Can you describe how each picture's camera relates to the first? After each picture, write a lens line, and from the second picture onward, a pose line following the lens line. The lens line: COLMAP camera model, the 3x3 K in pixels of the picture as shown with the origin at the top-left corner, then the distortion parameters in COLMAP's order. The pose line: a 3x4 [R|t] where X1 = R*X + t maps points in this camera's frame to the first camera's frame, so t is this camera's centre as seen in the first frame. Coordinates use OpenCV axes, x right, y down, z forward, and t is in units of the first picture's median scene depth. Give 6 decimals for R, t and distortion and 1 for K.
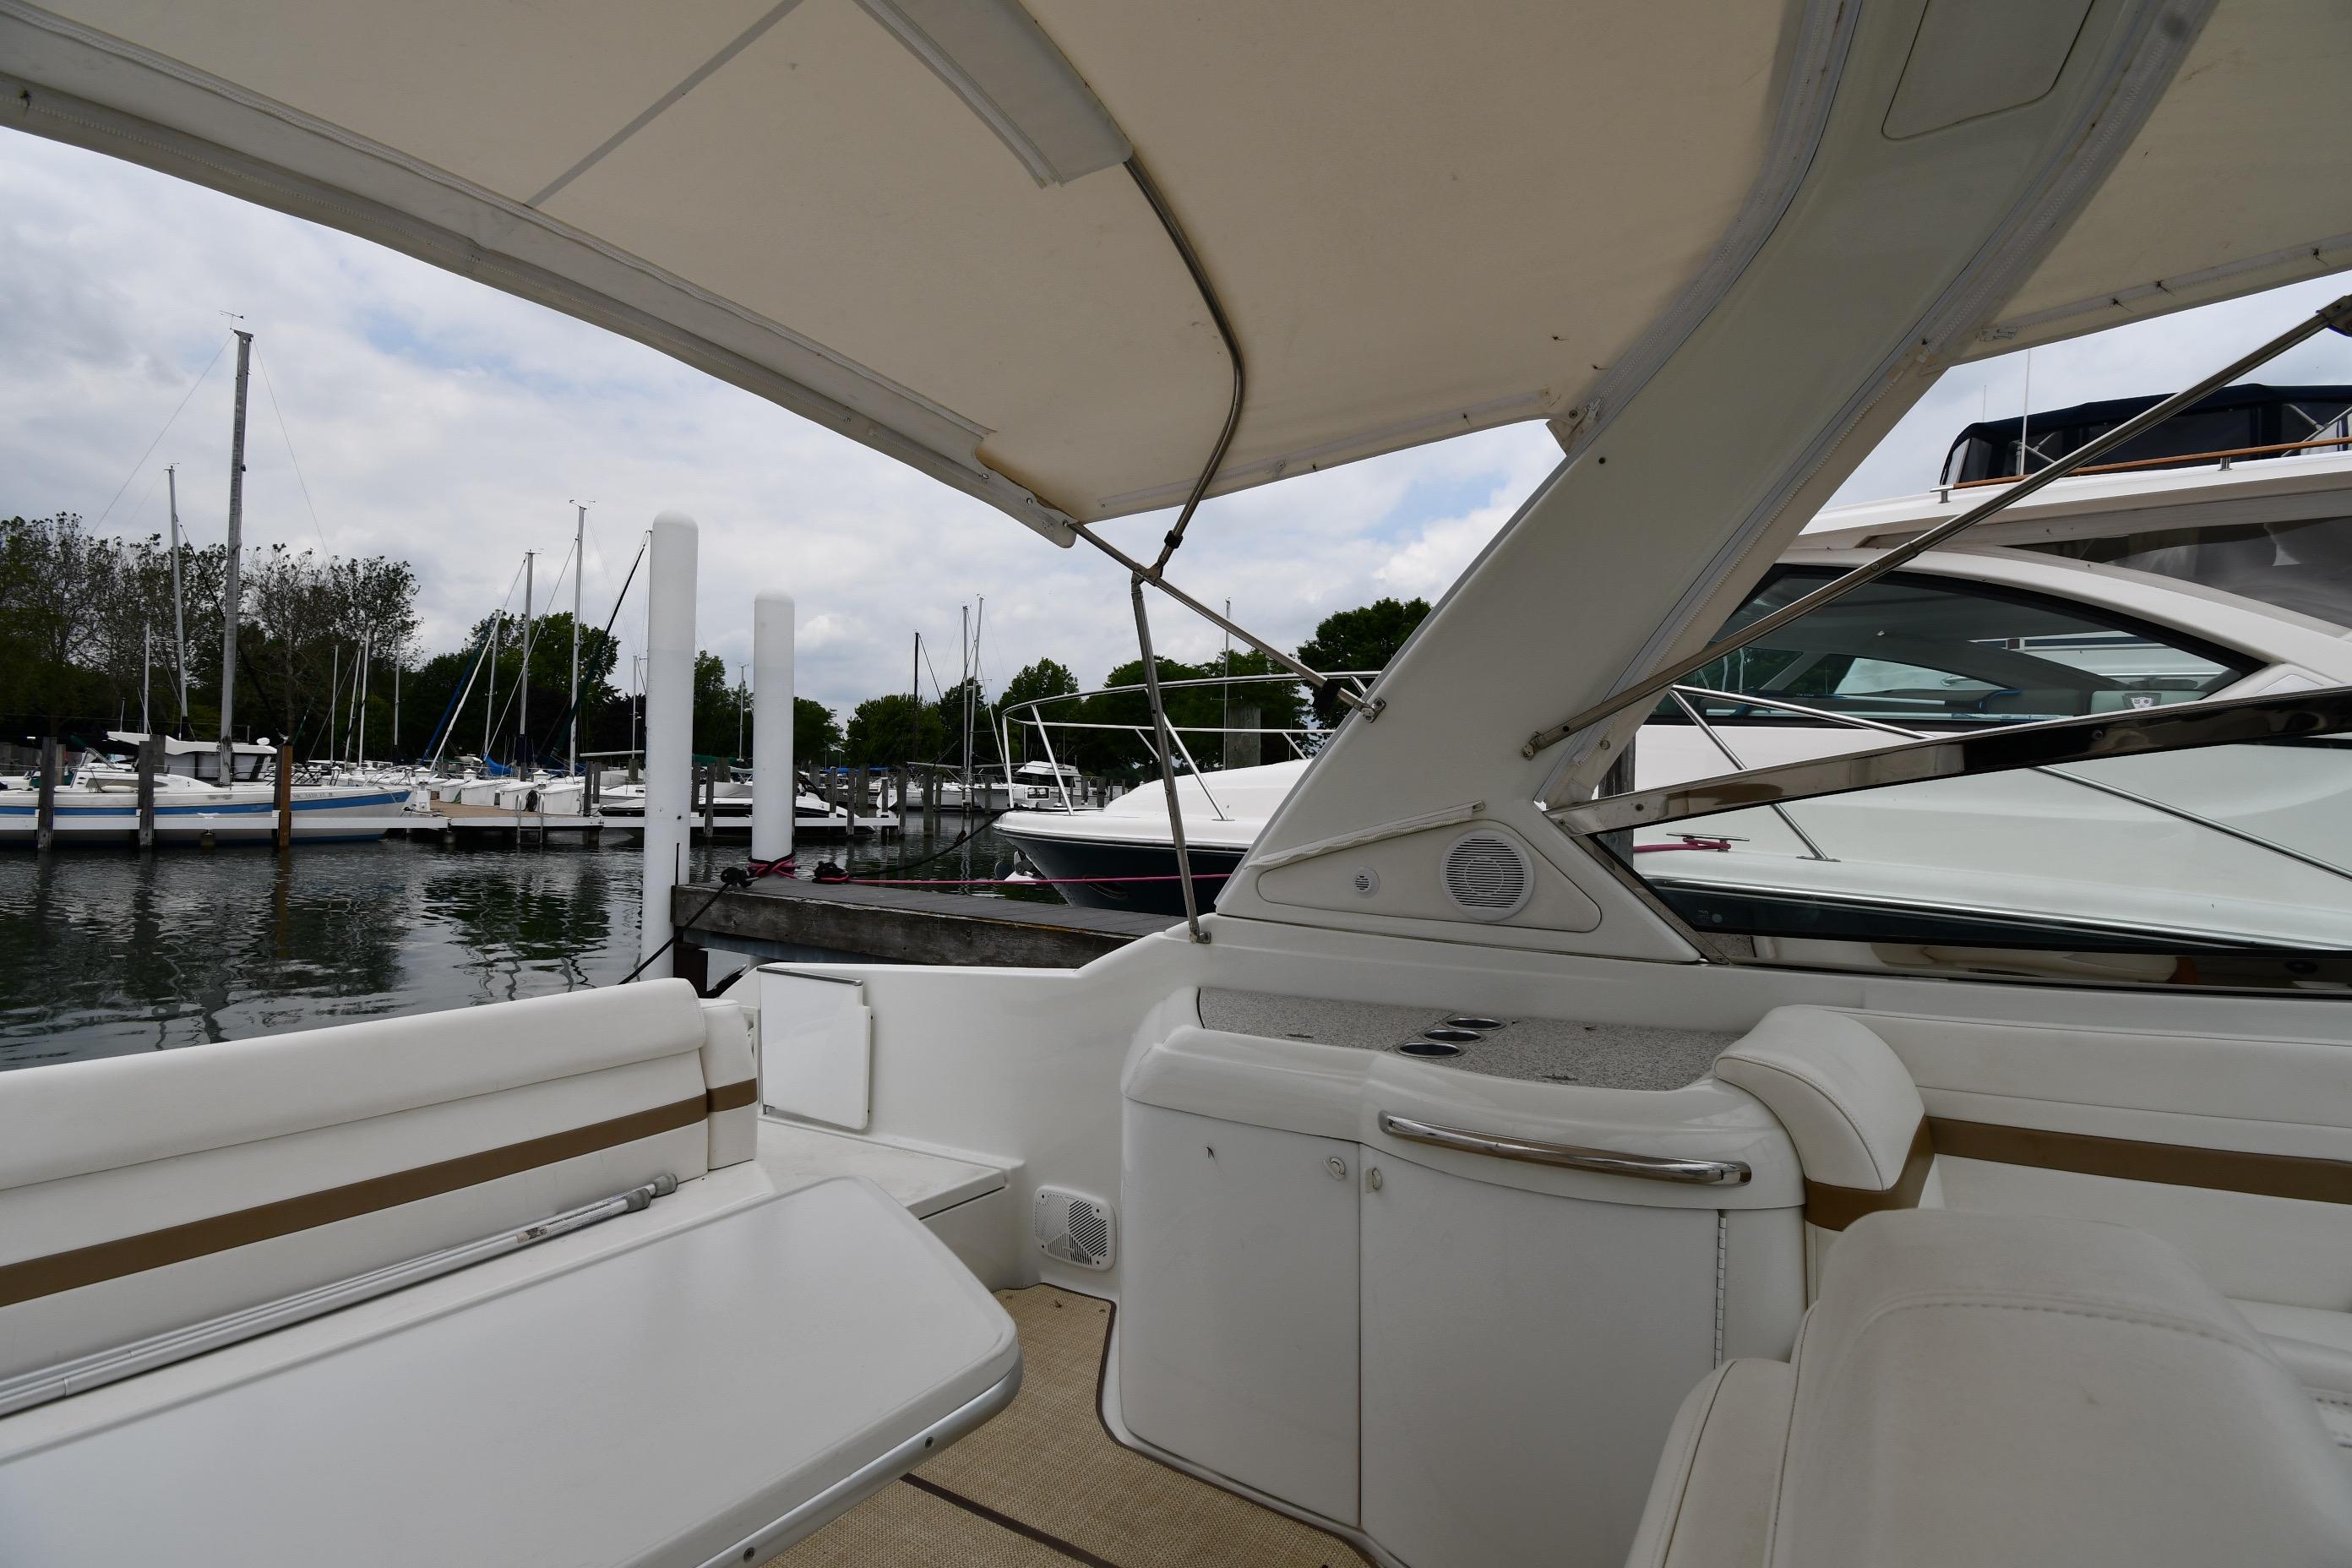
lens RADIAL K [[1019.3, 0, 1216.1], [0, 1019.3, 780.1], [0, 0, 1]] dist [0.000913, -0.017597]
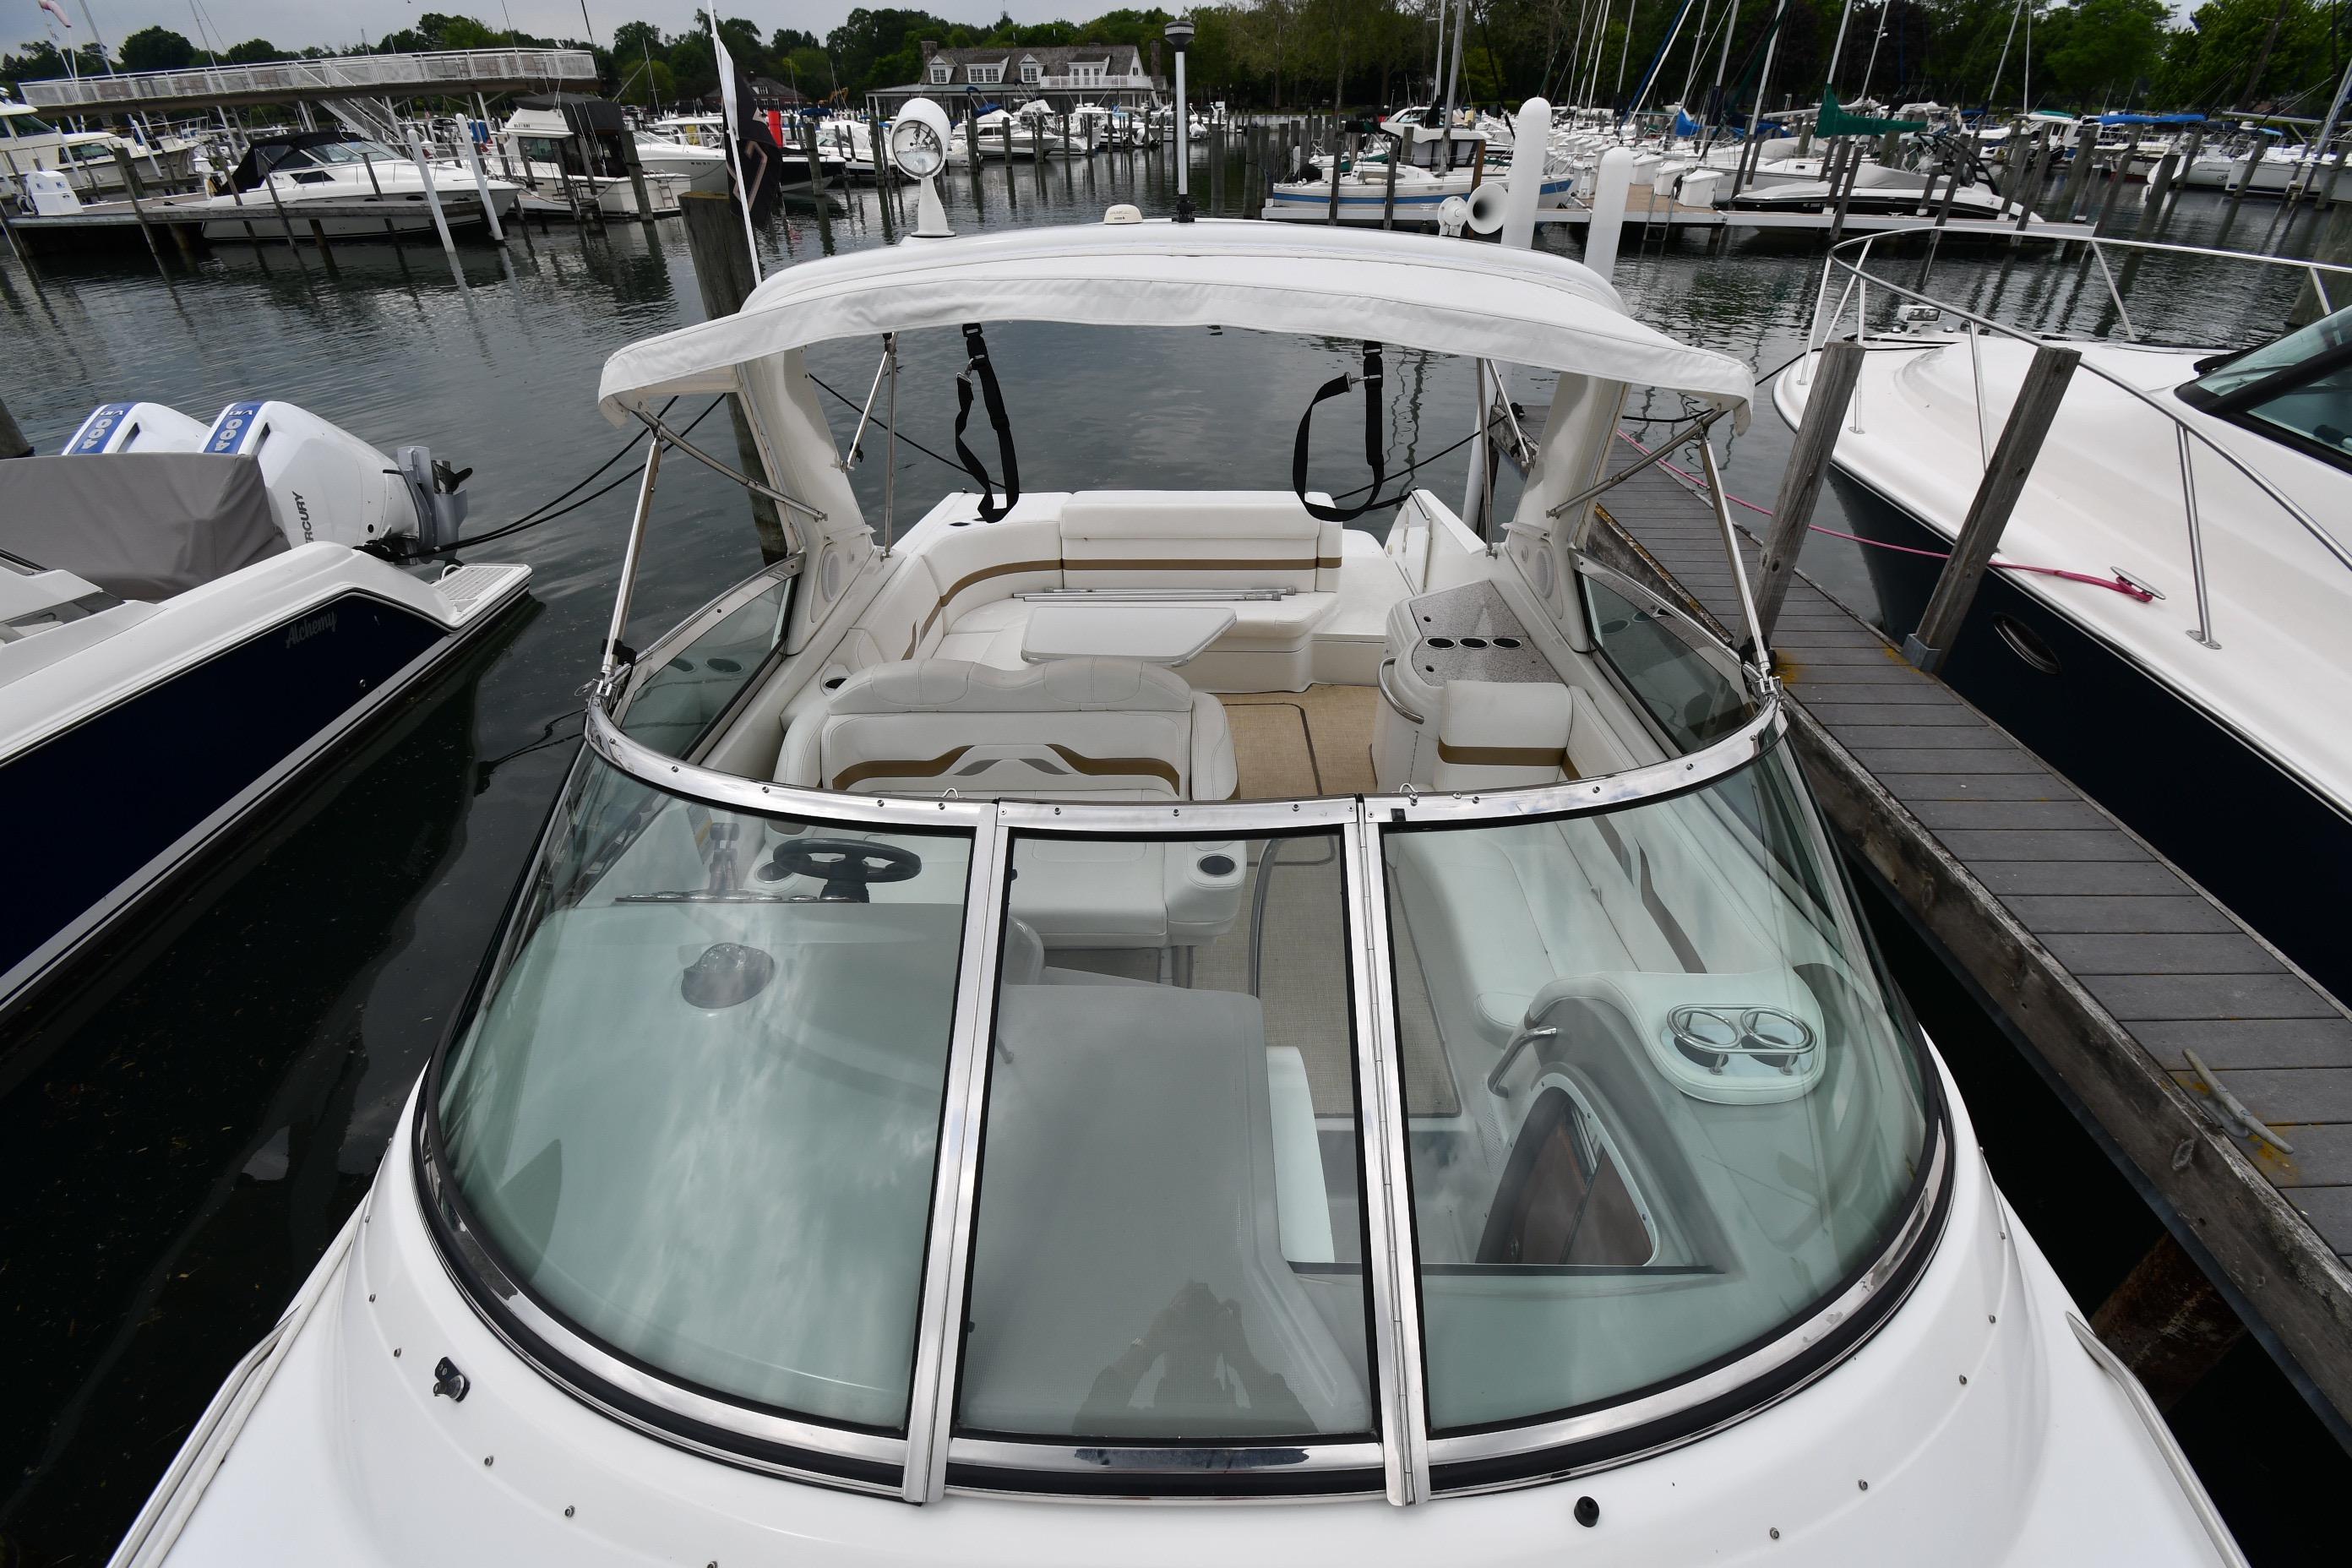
lens RADIAL K [[1053.4, 0, 1172.7], [0, 1053.4, 777.4], [0, 0, 1]] dist [0.012060, -0.022467]
pose [[0.503741, 0.442722, -0.741783, 0.087713], [0.029871, 0.849249, 0.527146, -0.037796], [0.863338, -0.287703, 0.414577, -0.027430]]
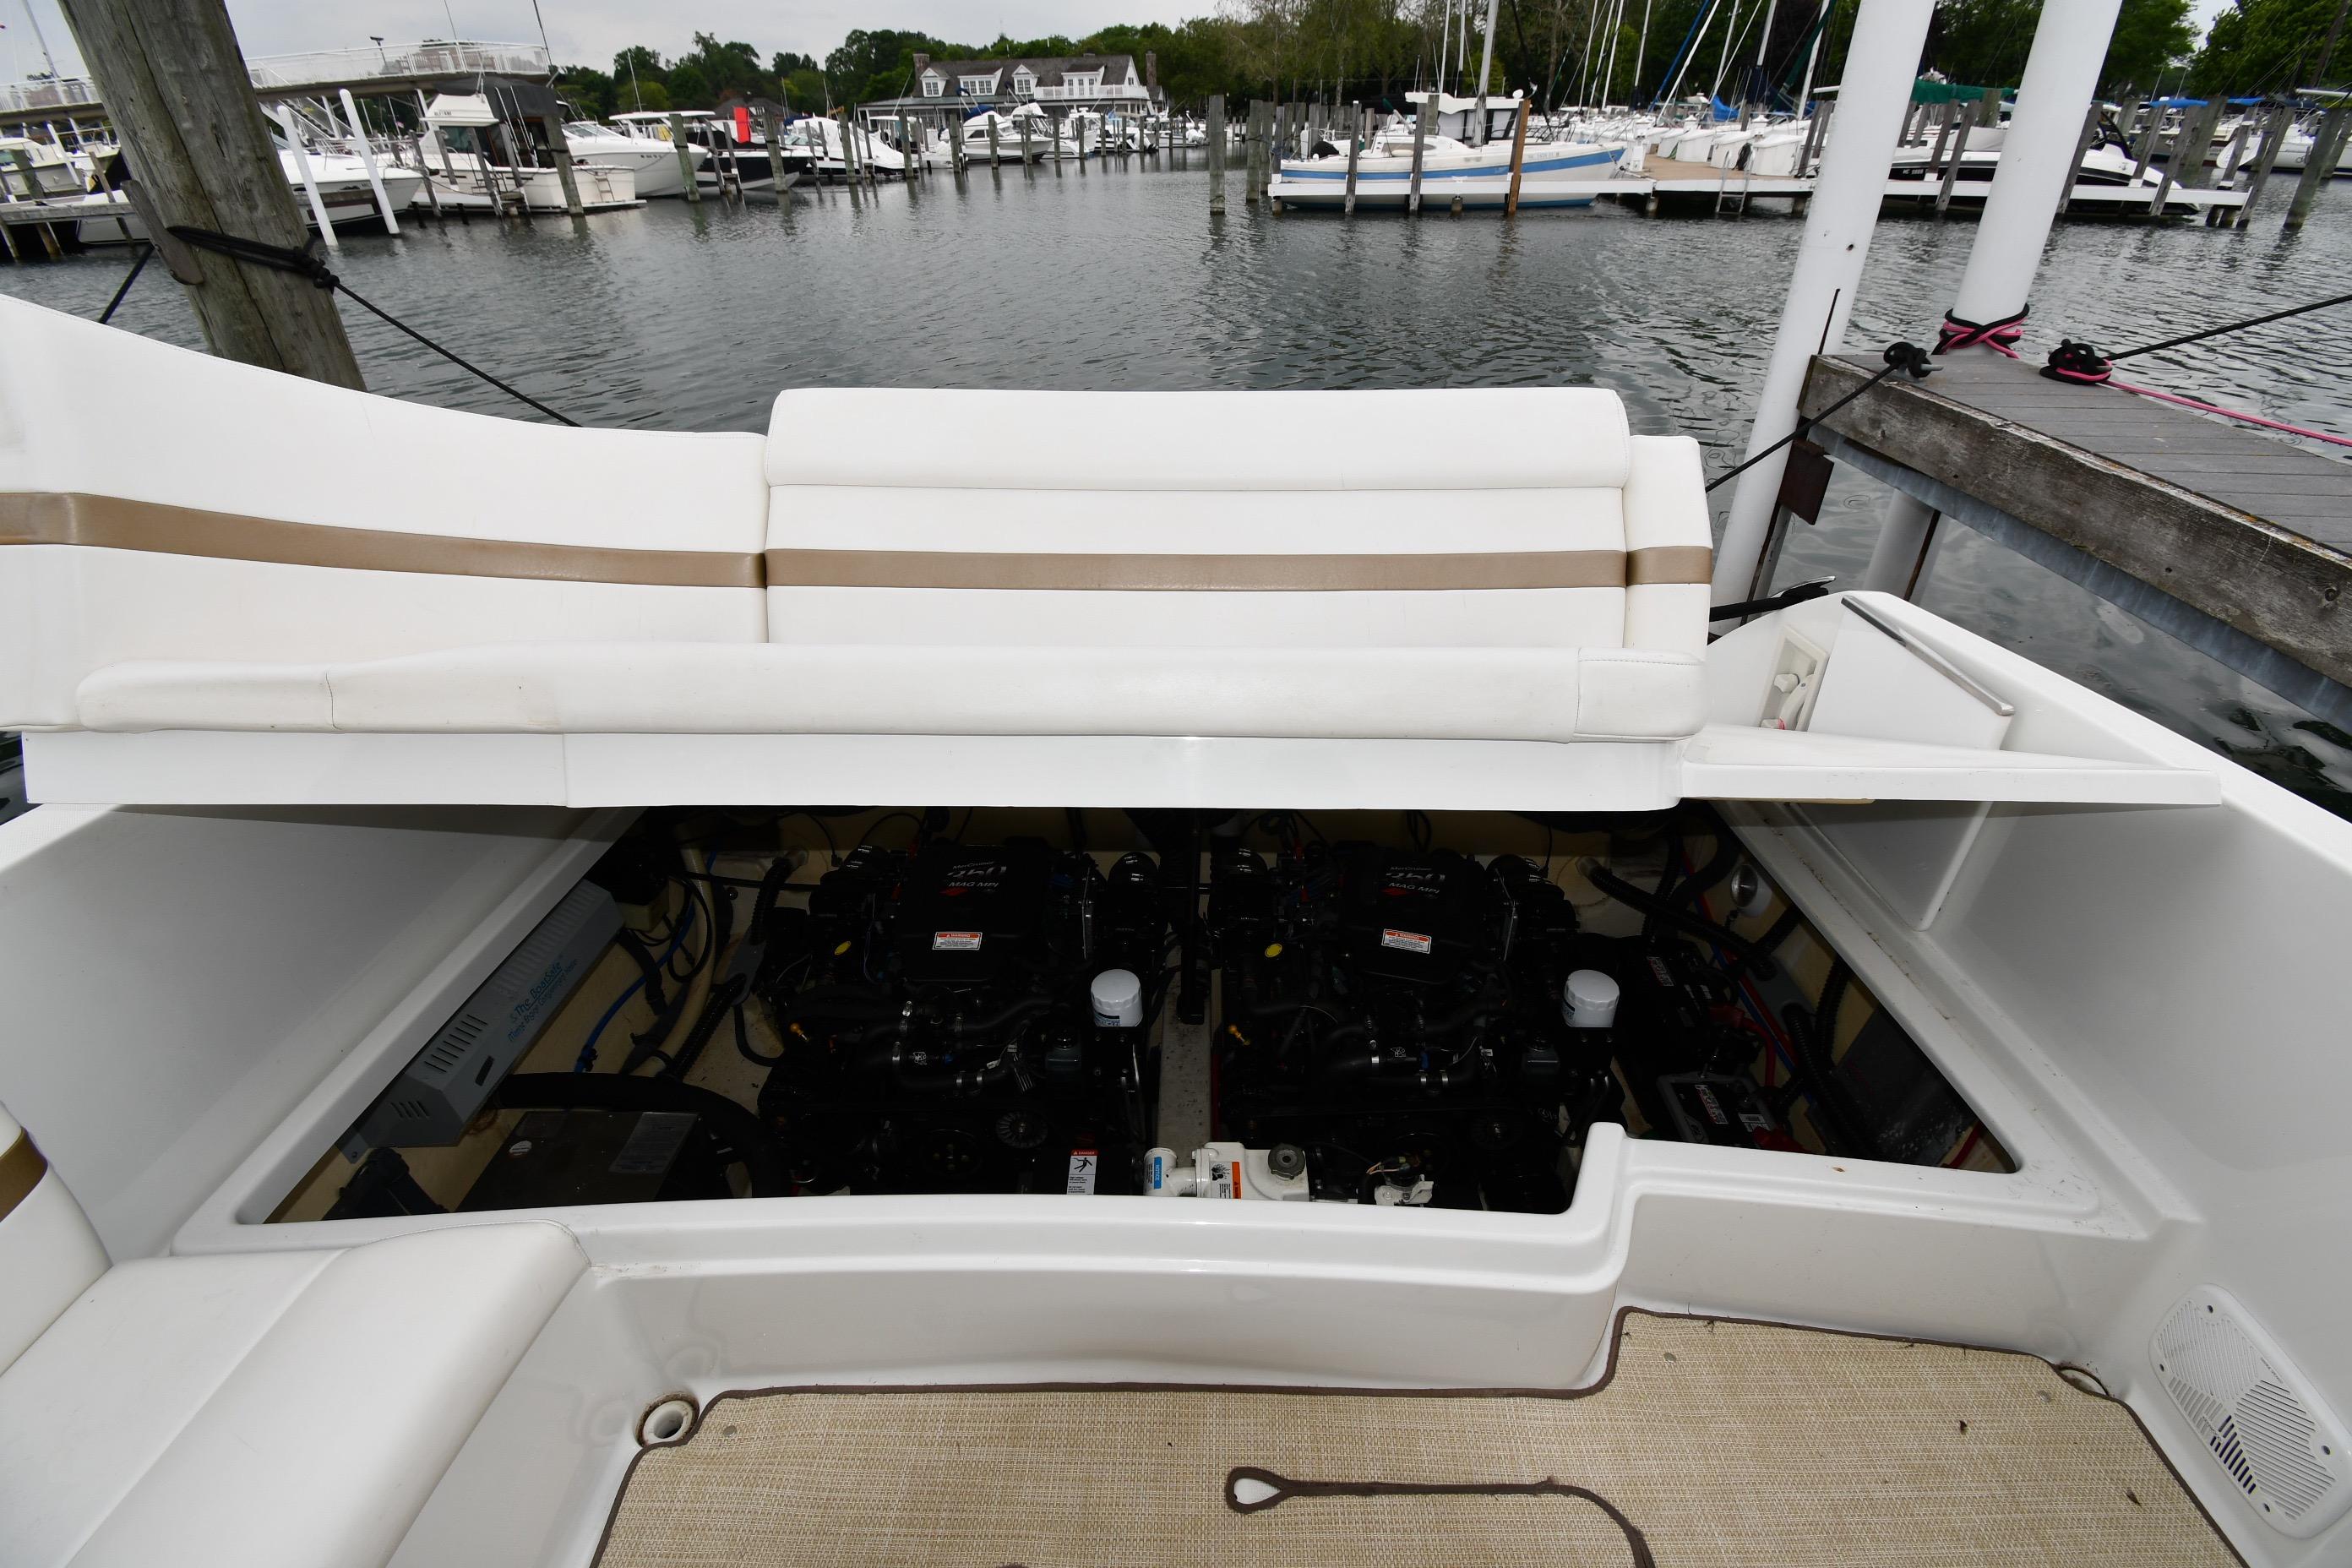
lens RADIAL K [[1048.2, 0, 1176.1], [0, 1048.2, 768.9], [0, 0, 1]] dist [0.012150, -0.021442]
pose [[0.507074, 0.423392, -0.750743, -0.014407], [0.039341, 0.858753, 0.510877, -0.005701], [0.861004, -0.288588, 0.418795, 0.036382]]
